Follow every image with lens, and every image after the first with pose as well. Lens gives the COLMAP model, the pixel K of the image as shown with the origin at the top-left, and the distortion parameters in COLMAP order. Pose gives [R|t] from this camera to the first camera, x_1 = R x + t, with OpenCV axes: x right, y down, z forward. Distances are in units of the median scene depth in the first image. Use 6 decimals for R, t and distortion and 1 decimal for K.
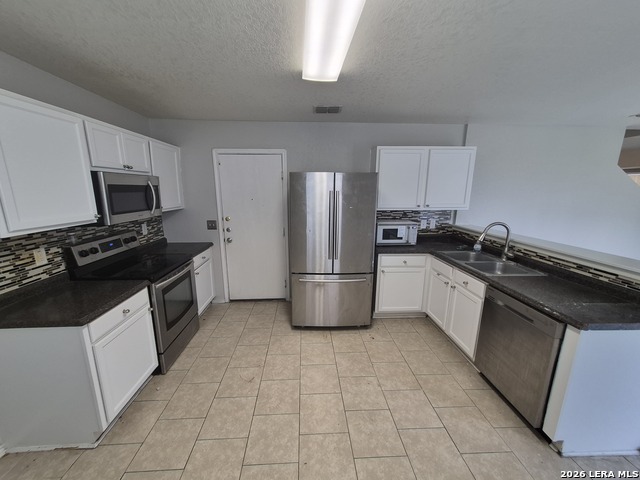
lens RADIAL K [[249.4, 0, 313.5], [0, 249.4, 241.5], [0, 0, 1]] dist [0.001115, -0.000510]
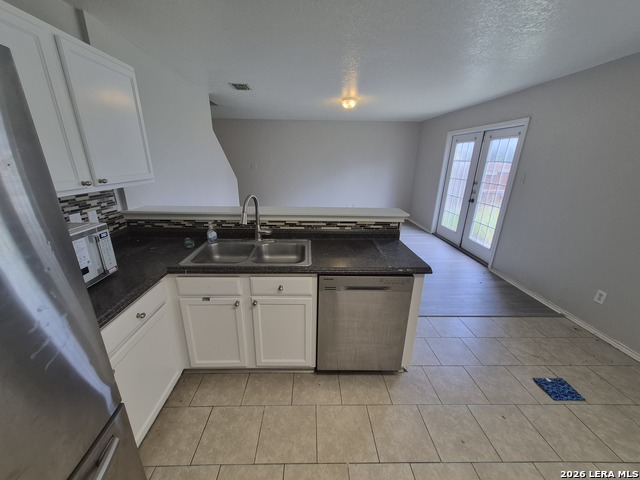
lens RADIAL K [[249.4, 0, 313.5], [0, 249.4, 241.5], [0, 0, 1]] dist [0.001115, -0.000510]
pose [[0.014620, -0.317344, 0.948198, 0.001209], [0.192667, 0.931422, 0.308759, -0.141462], [-0.981155, 0.178172, 0.074760, 0.797109]]
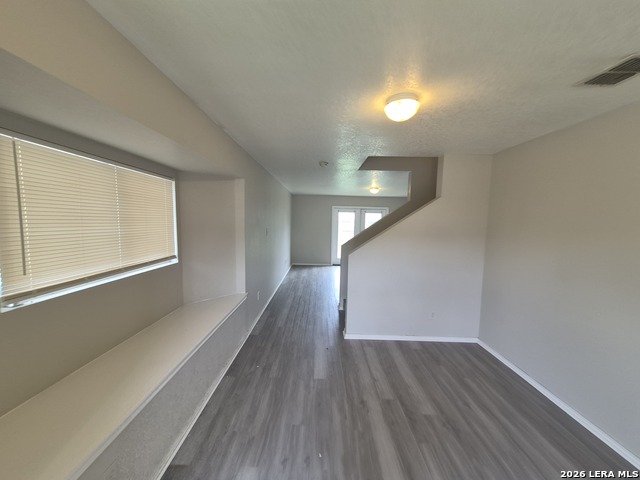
lens RADIAL K [[256.0, 0, 320.0], [0, 256.0, 240.0], [0, 0, 1]] dist [0.000390, -0.000201]
pose [[-0.999158, -0.023430, 0.033674, 2.316461], [-0.013241, 0.961111, 0.275844, -0.679637], [-0.038827, 0.275166, -0.960612, 3.411210]]
